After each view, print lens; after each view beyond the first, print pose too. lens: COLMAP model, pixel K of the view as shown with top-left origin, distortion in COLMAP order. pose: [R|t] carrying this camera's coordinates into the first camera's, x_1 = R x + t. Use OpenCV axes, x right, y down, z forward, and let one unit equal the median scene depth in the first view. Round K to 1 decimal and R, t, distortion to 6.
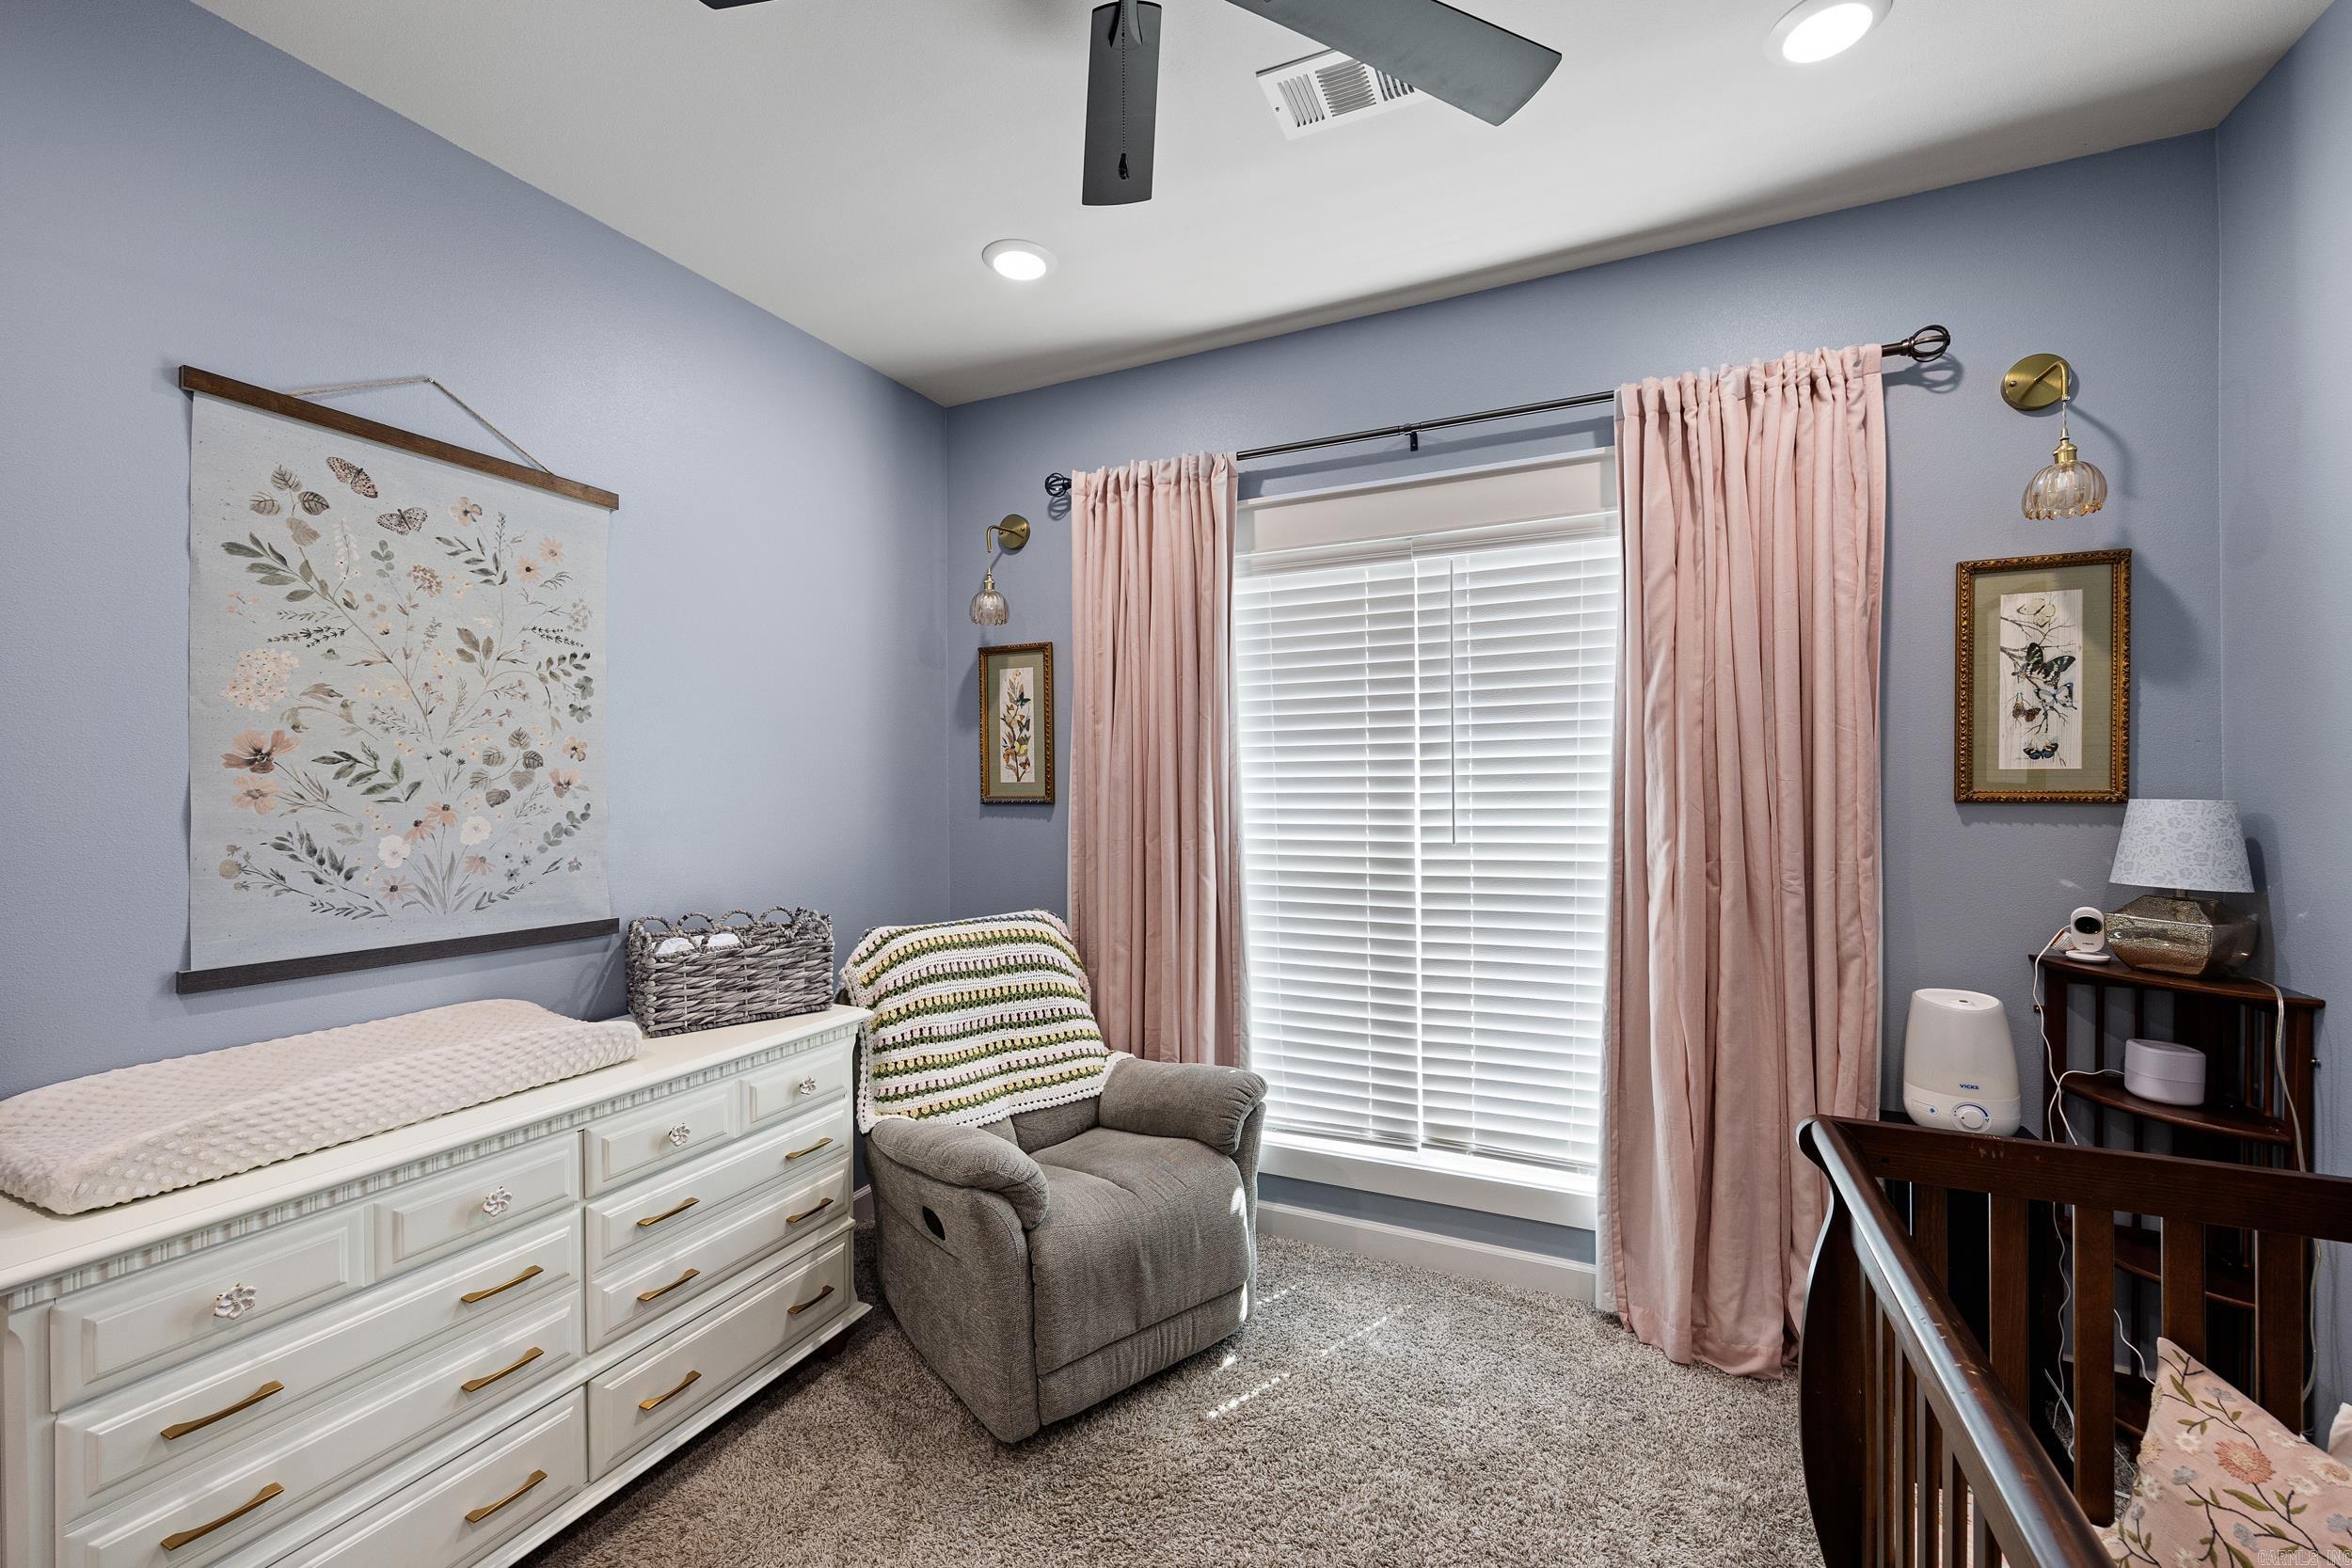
lens RADIAL K [[938.2, 0, 1186.7], [0, 938.2, 787.1], [0, 0, 1]] dist [-0.004263, -0.000027]
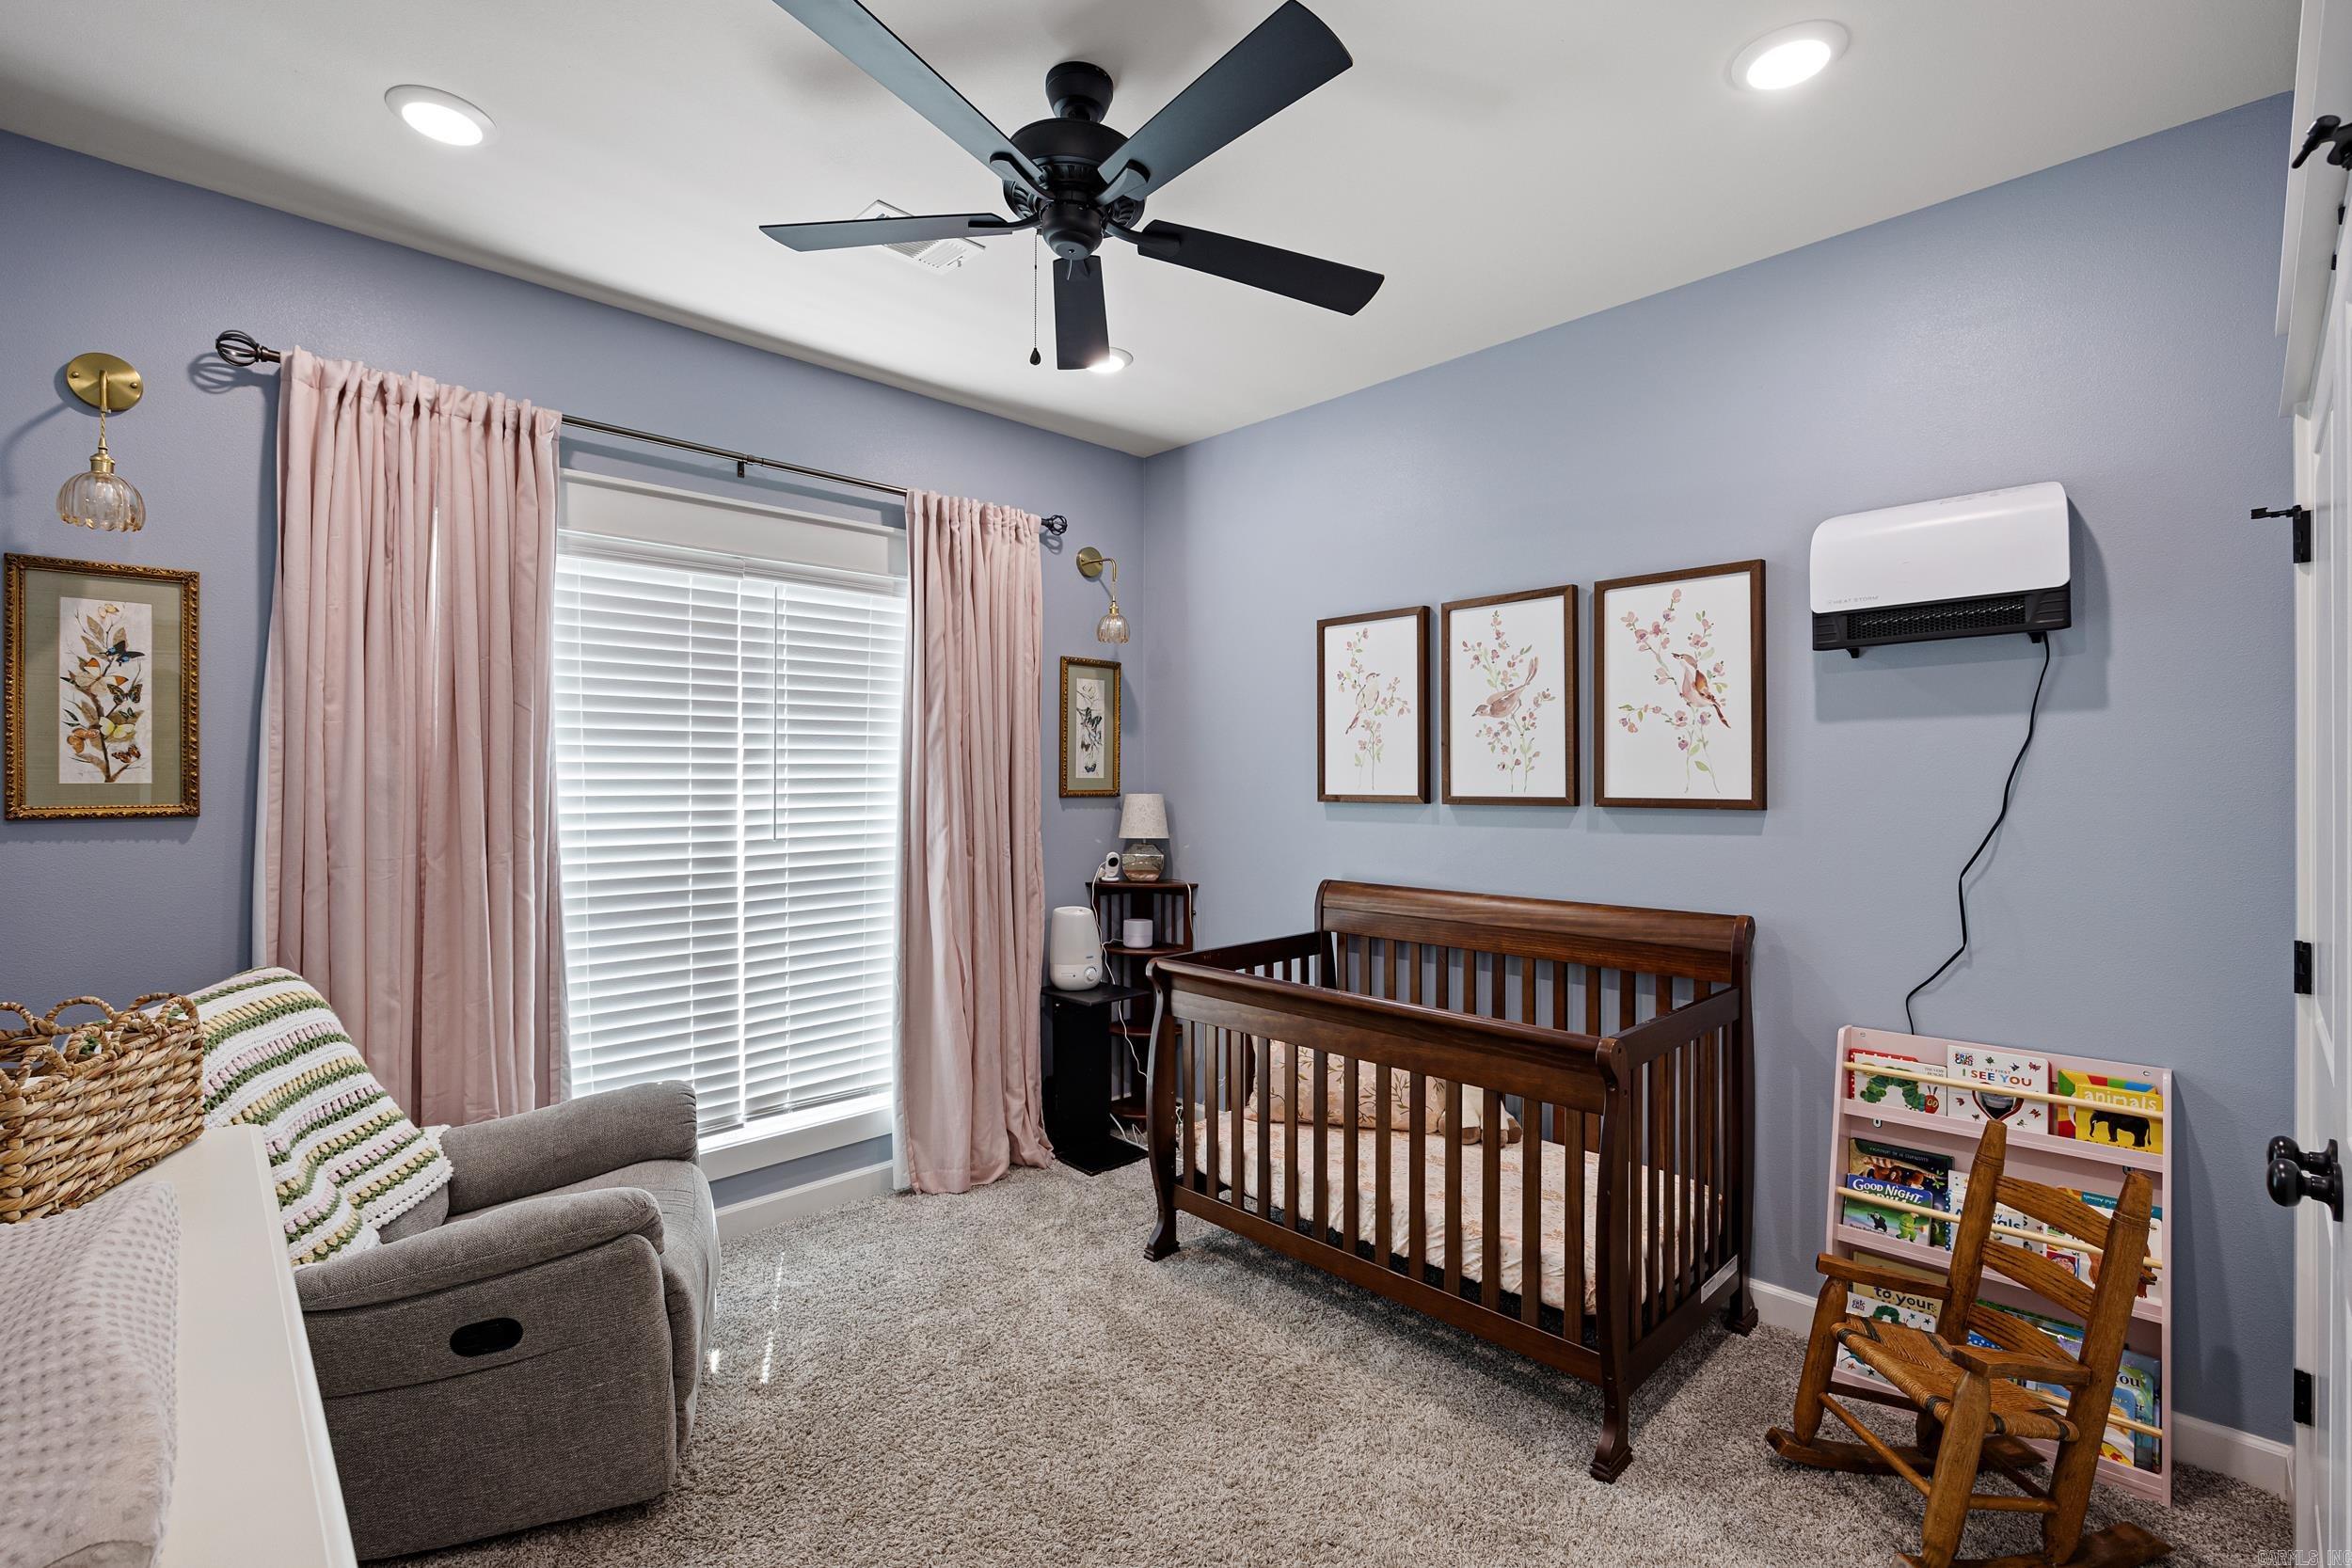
lens RADIAL K [[1026.9, 0, 1188.9], [0, 1026.9, 785.0], [0, 0, 1]] dist [0.000561, 0.000329]
pose [[0.351269, 0.002244, 0.936272, -1.821435], [0.005497, 0.999975, -0.004459, 0.008837], [-0.936258, 0.006713, 0.351248, 0.278913]]
